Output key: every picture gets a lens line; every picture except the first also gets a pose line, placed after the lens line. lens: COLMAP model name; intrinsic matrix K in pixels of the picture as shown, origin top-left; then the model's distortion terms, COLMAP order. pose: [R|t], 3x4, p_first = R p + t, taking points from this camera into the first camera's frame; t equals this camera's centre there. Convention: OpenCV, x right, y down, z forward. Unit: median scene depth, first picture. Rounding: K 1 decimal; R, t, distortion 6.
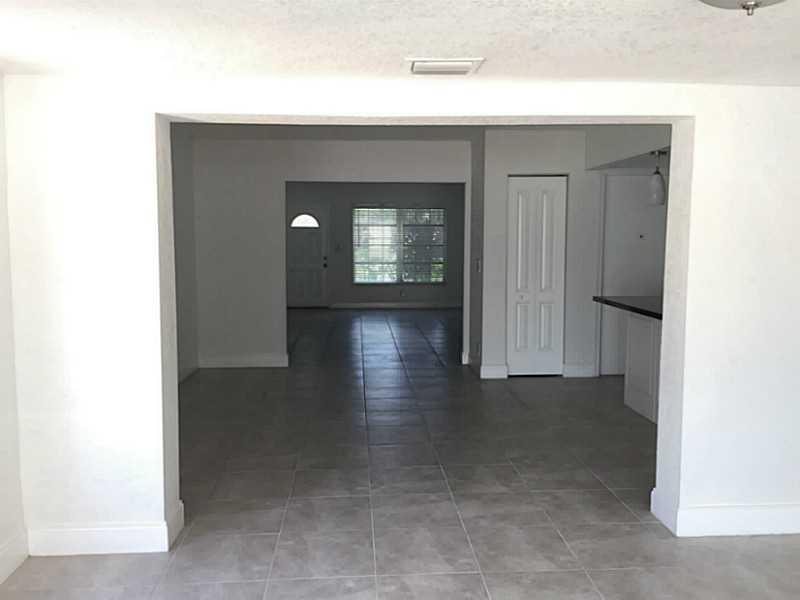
lens RADIAL K [[681.3, 0, 402.9], [0, 681.3, 301.1], [0, 0, 1]] dist [0.070743, -0.084187]
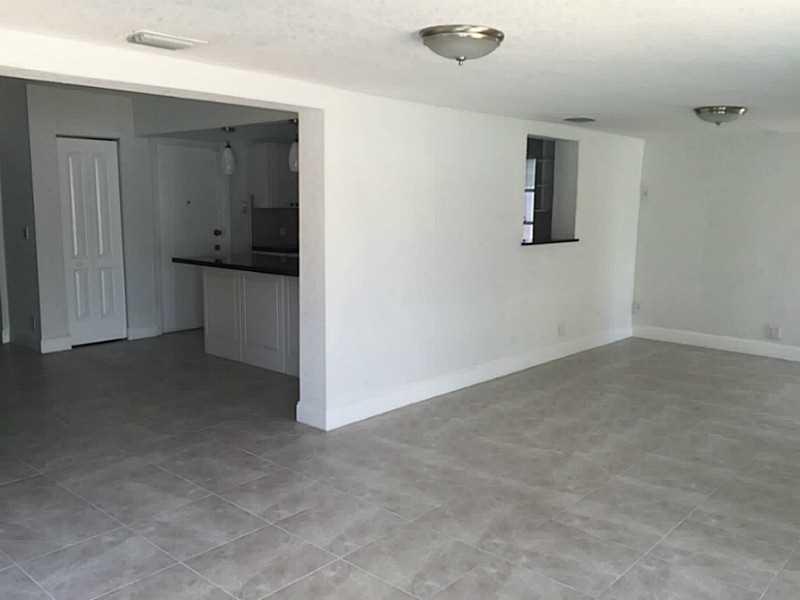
lens RADIAL K [[681.3, 0, 400.8], [0, 681.3, 299.0], [0, 0, 1]] dist [0.070743, -0.084187]
pose [[0.714317, -0.090430, 0.693955, -0.186952], [0.059450, 0.995873, 0.068580, 0.003982], [-0.697293, -0.007732, 0.716745, -0.016814]]
